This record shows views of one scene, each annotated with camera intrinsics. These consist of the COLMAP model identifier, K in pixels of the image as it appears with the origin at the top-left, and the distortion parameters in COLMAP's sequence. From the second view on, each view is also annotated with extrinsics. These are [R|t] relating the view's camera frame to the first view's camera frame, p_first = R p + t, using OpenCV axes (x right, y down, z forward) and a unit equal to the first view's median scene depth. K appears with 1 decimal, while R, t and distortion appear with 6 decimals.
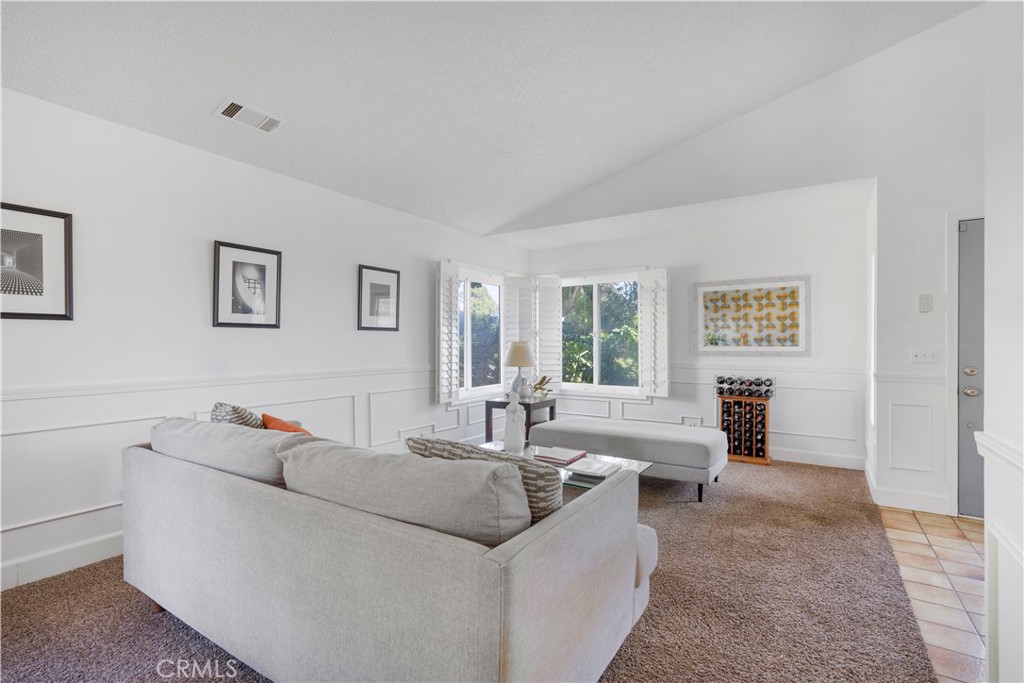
lens RADIAL K [[488.0, 0, 515.2], [0, 488.0, 338.1], [0, 0, 1]] dist [0.001027, 0.000108]
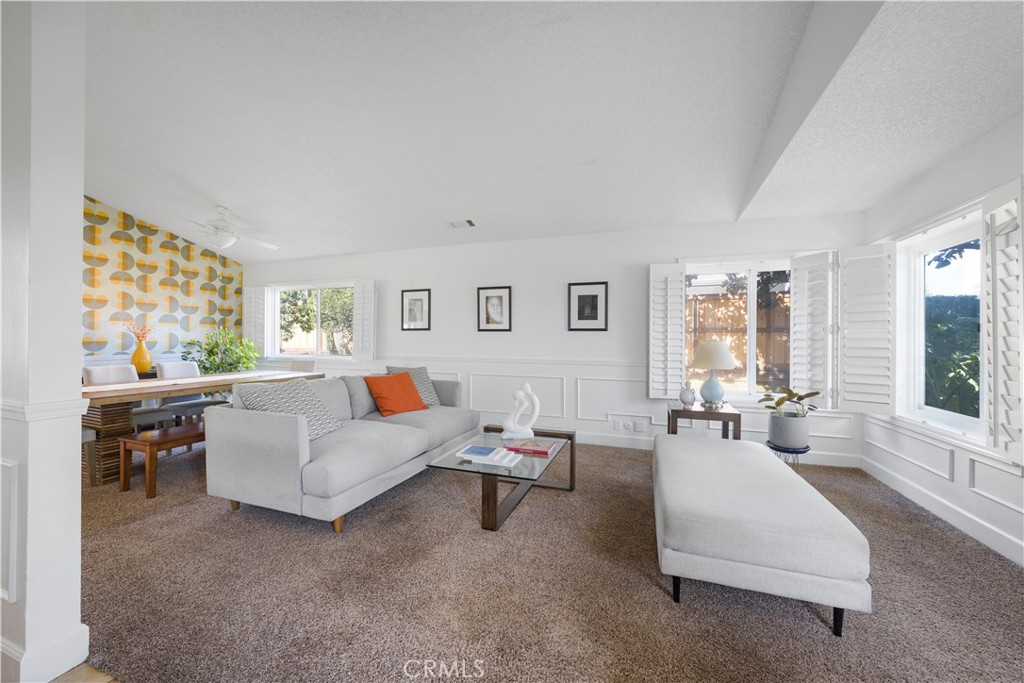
lens RADIAL K [[391.9, 0, 506.2], [0, 391.9, 339.0], [0, 0, 1]] dist [-0.001306, 0.000121]
pose [[0.189577, -0.008919, -0.981825, 0.904270], [-0.005131, 0.999936, -0.010074, 0.022273], [0.981852, 0.006948, 0.189519, 0.770105]]
